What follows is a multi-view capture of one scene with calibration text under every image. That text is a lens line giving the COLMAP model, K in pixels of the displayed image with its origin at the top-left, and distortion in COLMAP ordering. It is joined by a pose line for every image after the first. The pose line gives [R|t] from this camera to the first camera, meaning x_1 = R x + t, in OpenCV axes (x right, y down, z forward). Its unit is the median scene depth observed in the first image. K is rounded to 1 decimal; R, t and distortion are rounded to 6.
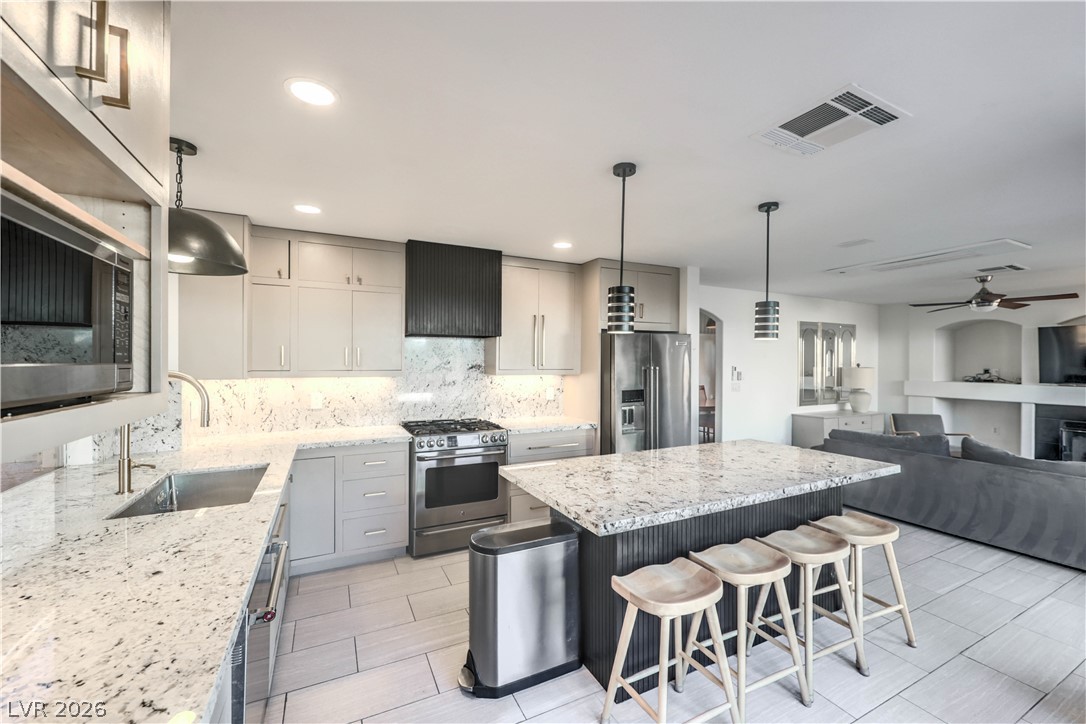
lens RADIAL K [[444.6, 0, 551.0], [0, 444.6, 357.2], [0, 0, 1]] dist [-0.000049, 0.000078]
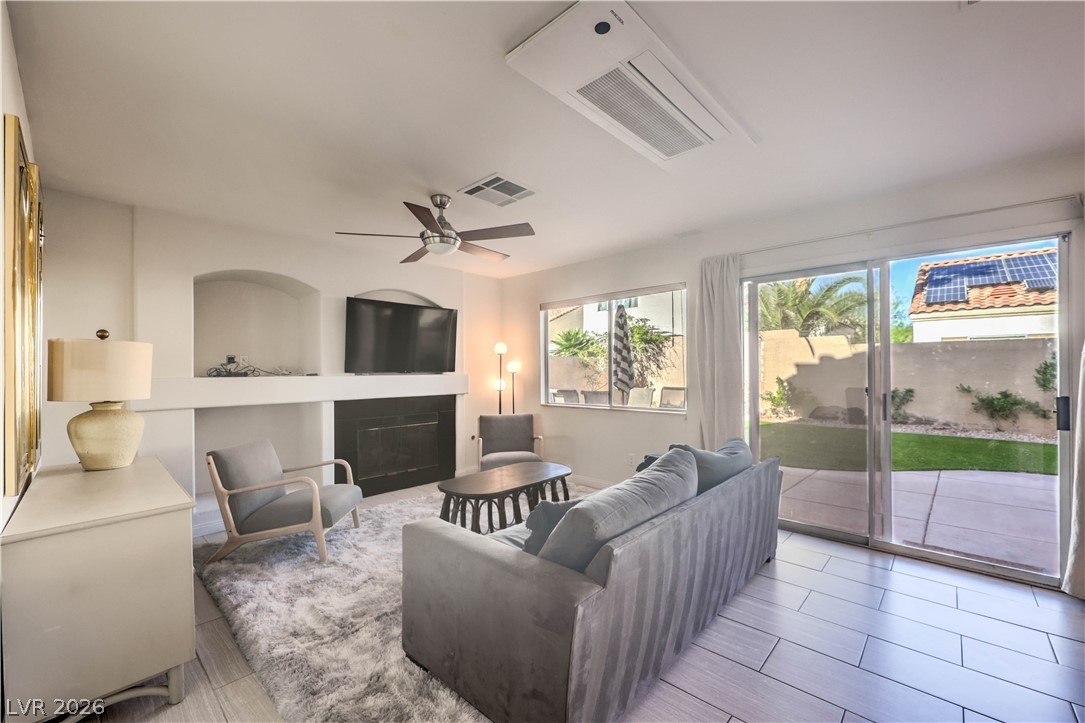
lens RADIAL K [[444.2, 0, 554.3], [0, 444.2, 368.7], [0, 0, 1]] dist [-0.000049, 0.000078]
pose [[-0.354411, 0.002547, 0.935086, 0.281984], [-0.002179, 0.999991, -0.003550, 0.054259], [-0.935087, -0.003296, -0.354402, 0.945010]]
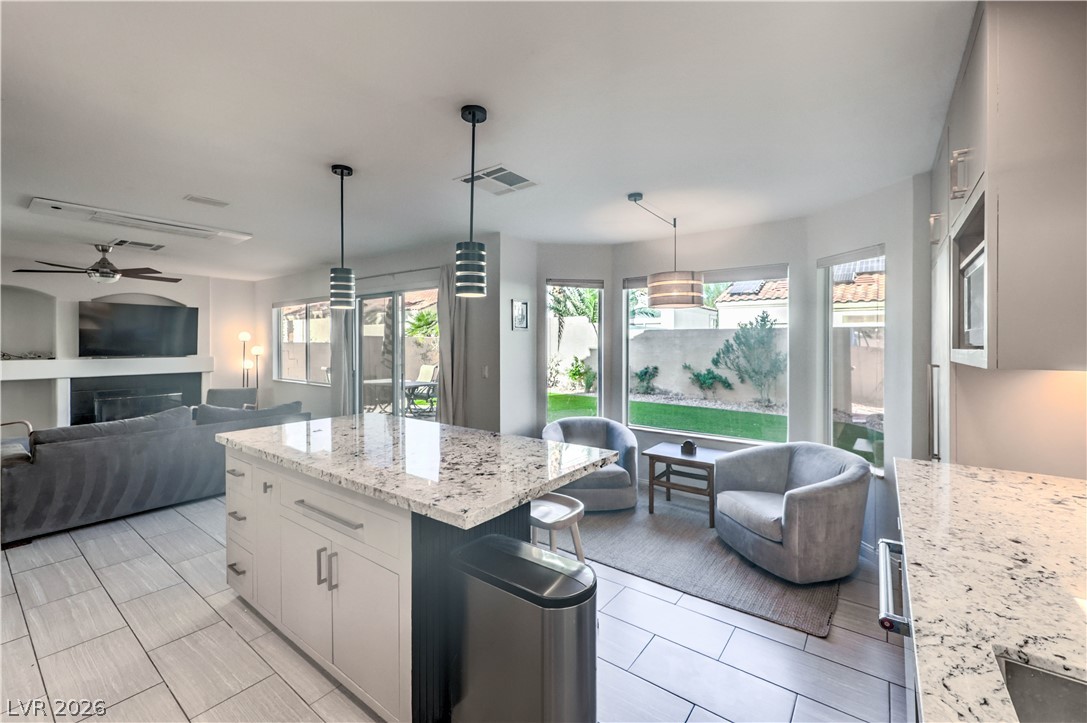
lens RADIAL K [[445.0, 0, 543.4], [0, 445.0, 343.5], [0, 0, 1]] dist [-0.000049, 0.000078]
pose [[-0.443477, -0.006492, 0.896262, -0.279677], [-0.010774, 0.999940, 0.001913, 0.014546], [-0.896221, -0.008808, -0.443520, 0.507041]]
